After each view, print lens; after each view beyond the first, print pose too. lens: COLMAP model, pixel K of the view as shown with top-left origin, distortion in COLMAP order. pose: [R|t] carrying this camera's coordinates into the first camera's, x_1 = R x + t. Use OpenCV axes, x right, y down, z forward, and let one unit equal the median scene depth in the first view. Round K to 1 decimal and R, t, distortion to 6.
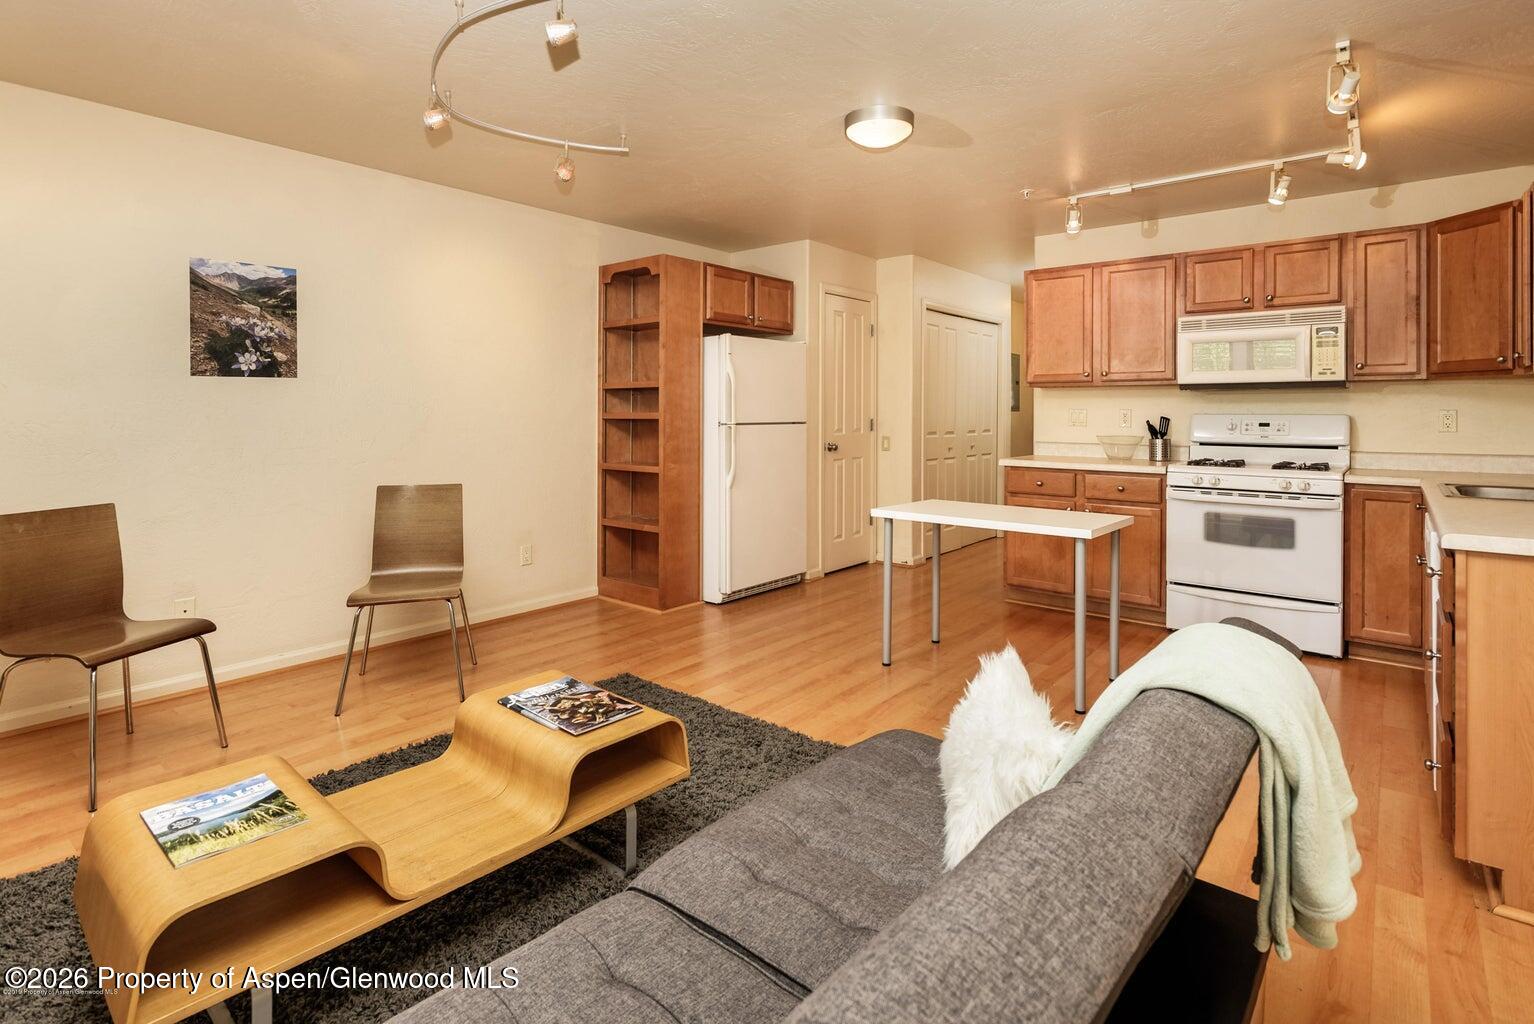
lens RADIAL K [[745.6, 0, 753.6], [0, 745.6, 409.8], [0, 0, 1]] dist [-0.001872, 0.003797]
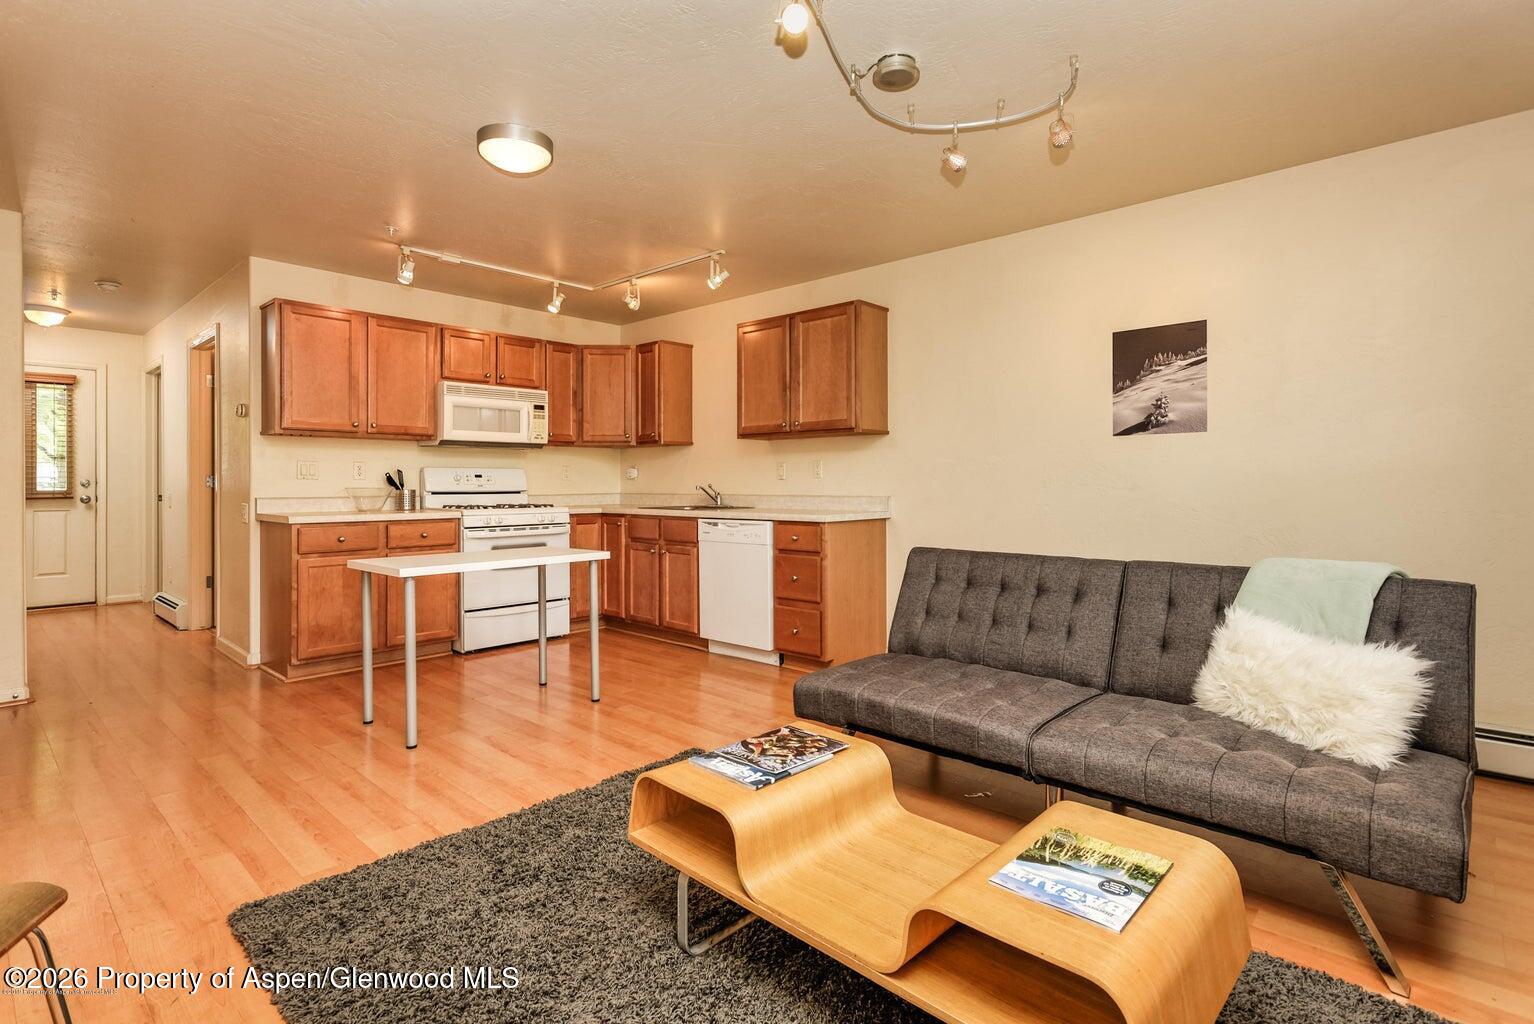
lens RADIAL K [[745.6, 0, 772.0], [0, 745.6, 479.8], [0, 0, 1]] dist [-0.001872, 0.003797]
pose [[0.046205, 0.001623, 0.998931, -0.591967], [0.000128, 0.999999, -0.001631, 0.030915], [-0.998932, 0.000203, 0.046205, 0.489246]]
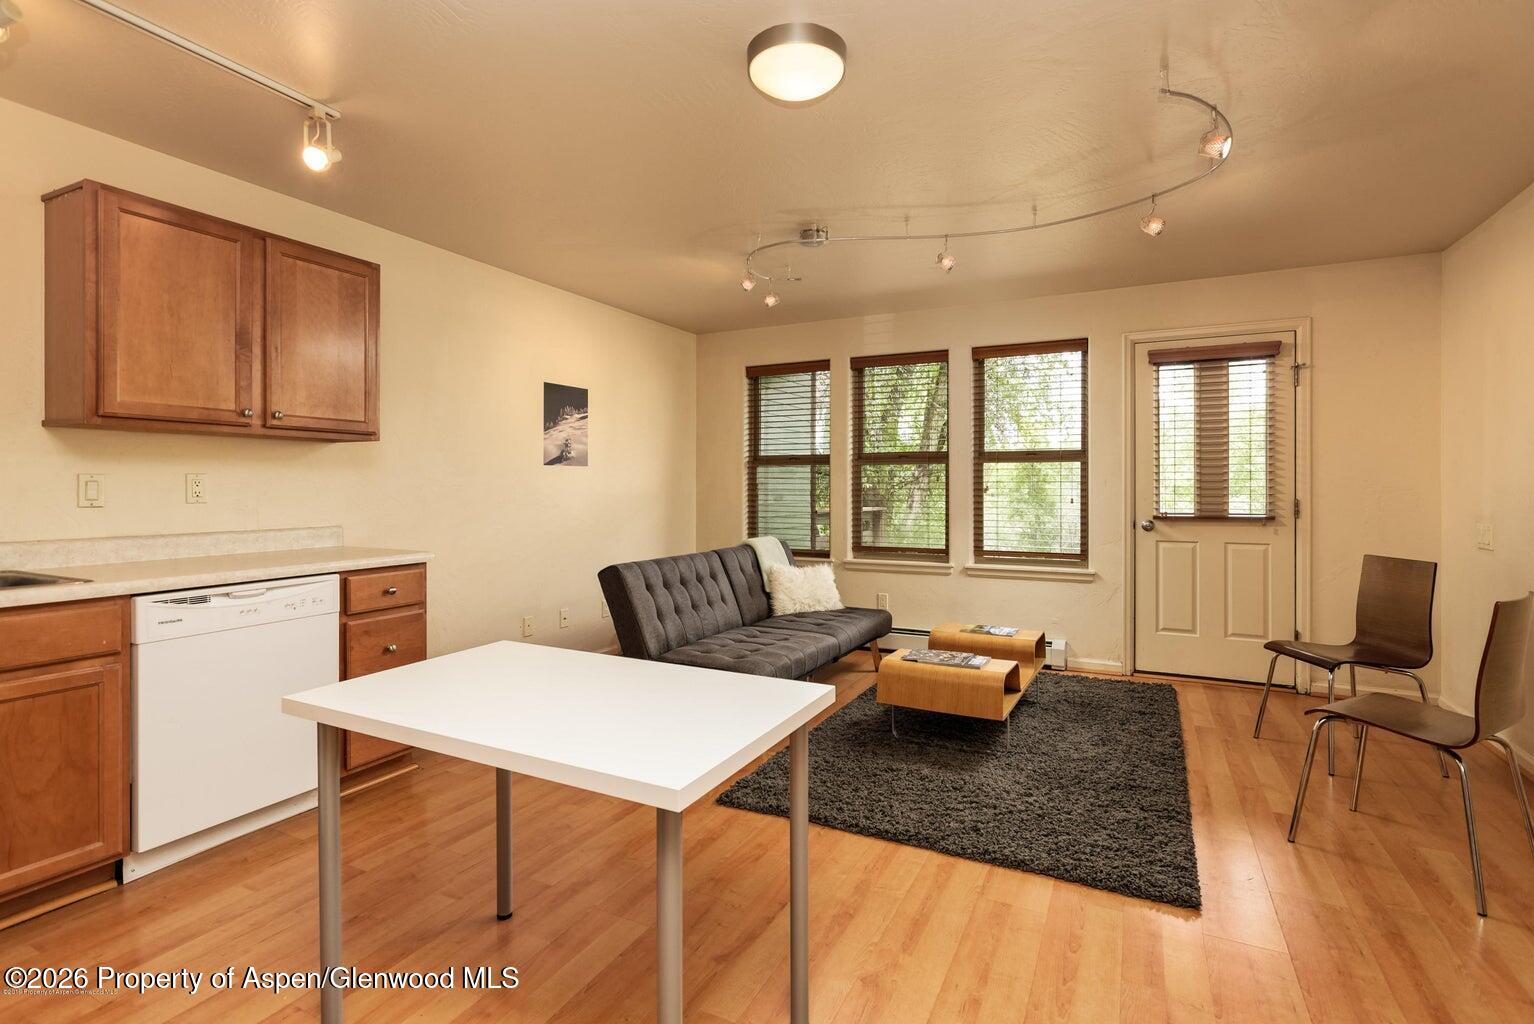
lens RADIAL K [[745.6, 0, 738.3], [0, 745.6, 487.7], [0, 0, 1]] dist [-0.001872, 0.003797]
pose [[-0.978470, -0.004483, -0.206339, 0.279713], [-0.004905, 0.999987, 0.001534, 0.007548], [0.206330, 0.002513, -0.978479, 1.291666]]
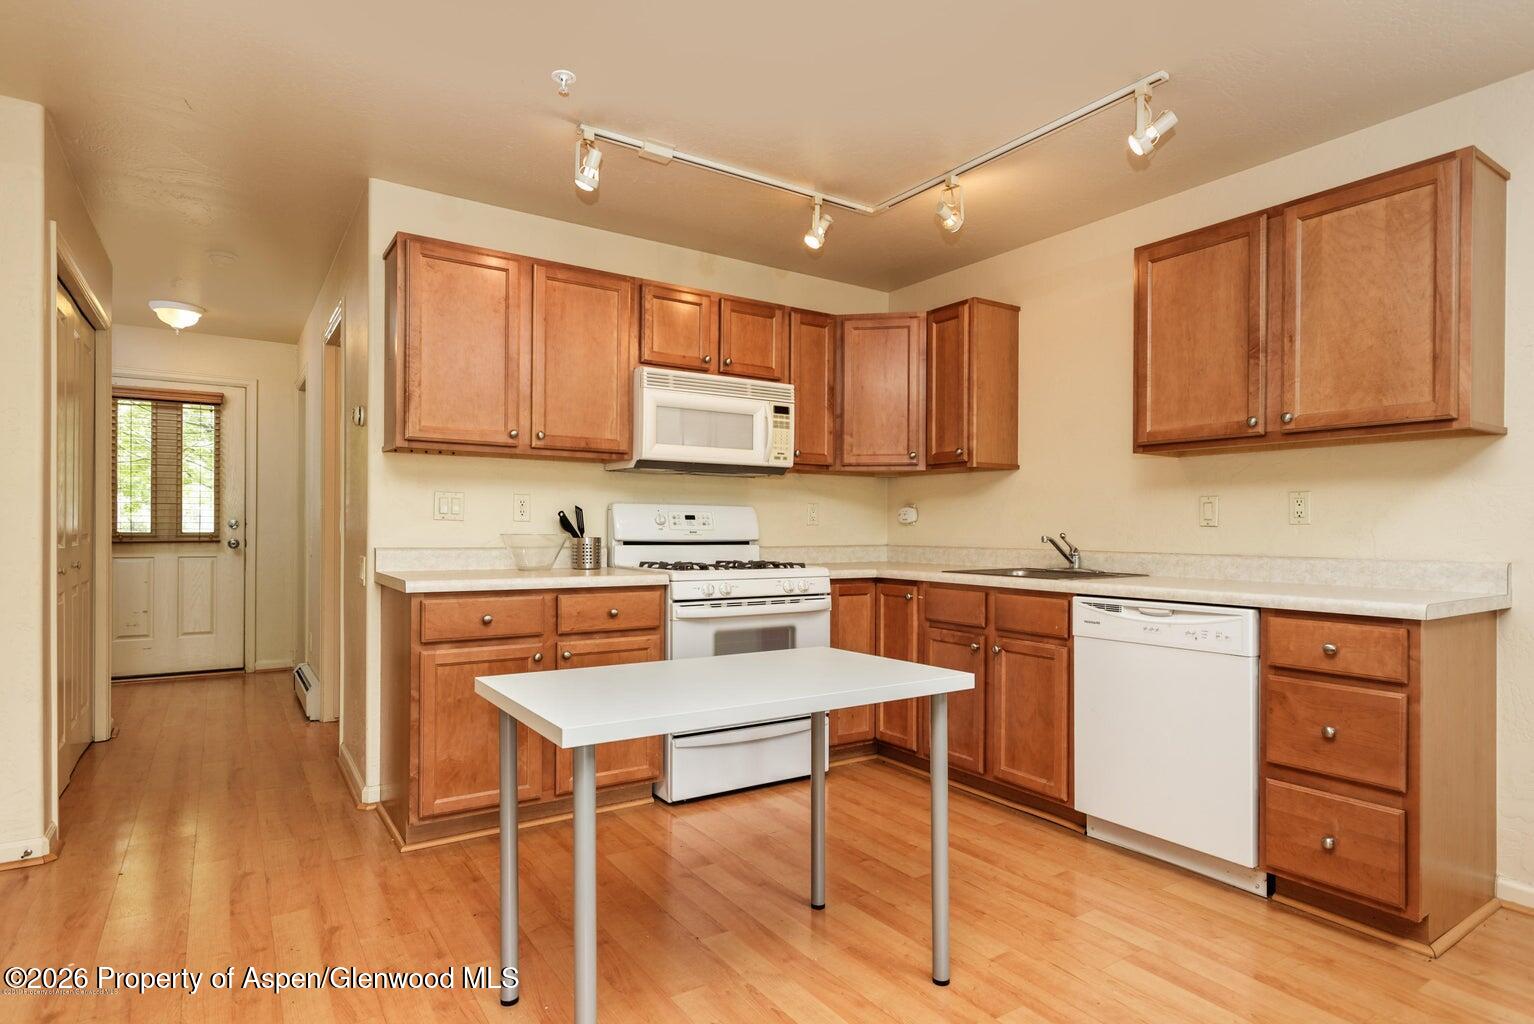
lens RADIAL K [[830.3, 0, 787.4], [0, 830.3, 532.0], [0, 0, 1]] dist [-0.008197, -0.001368]
pose [[0.270106, -0.003679, 0.962824, -0.177427], [-0.008582, 0.999944, 0.006229, 0.031944], [-0.962792, -0.009946, 0.270059, 0.709178]]
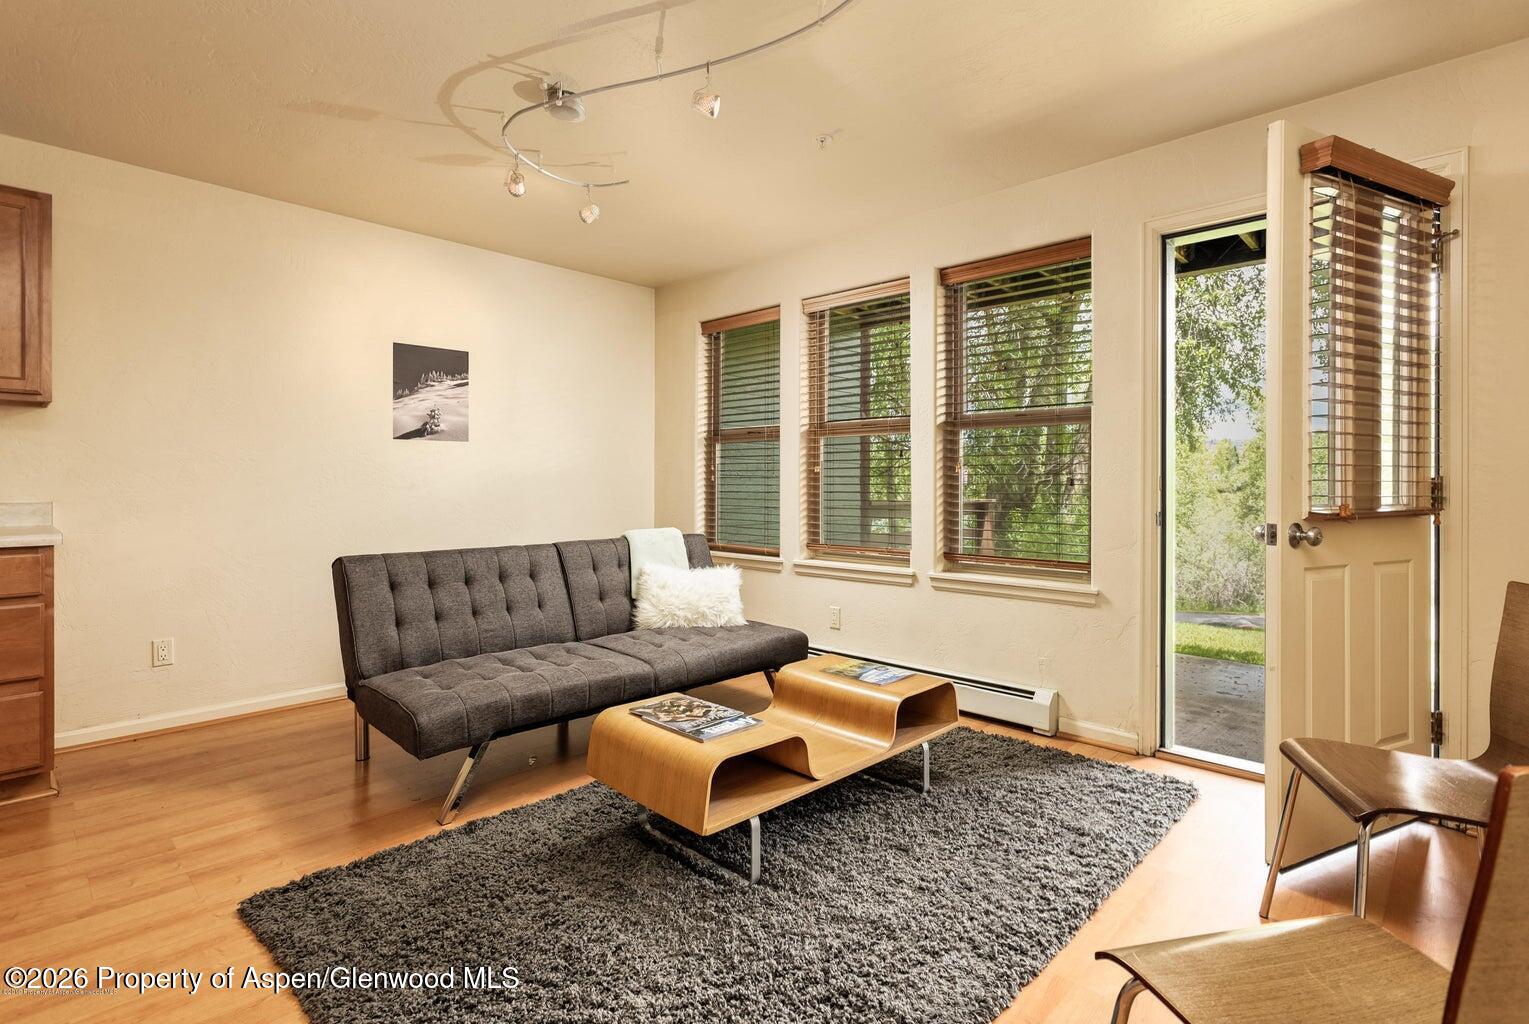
lens RADIAL K [[743.2, 0, 748.3], [0, 743.2, 480.4], [0, 0, 1]] dist [-0.001872, 0.003797]
pose [[-0.996967, -0.007100, 0.077506, -0.206112], [-0.007186, 0.999974, -0.000827, 0.028233], [-0.077498, -0.001381, -0.996992, 1.053026]]
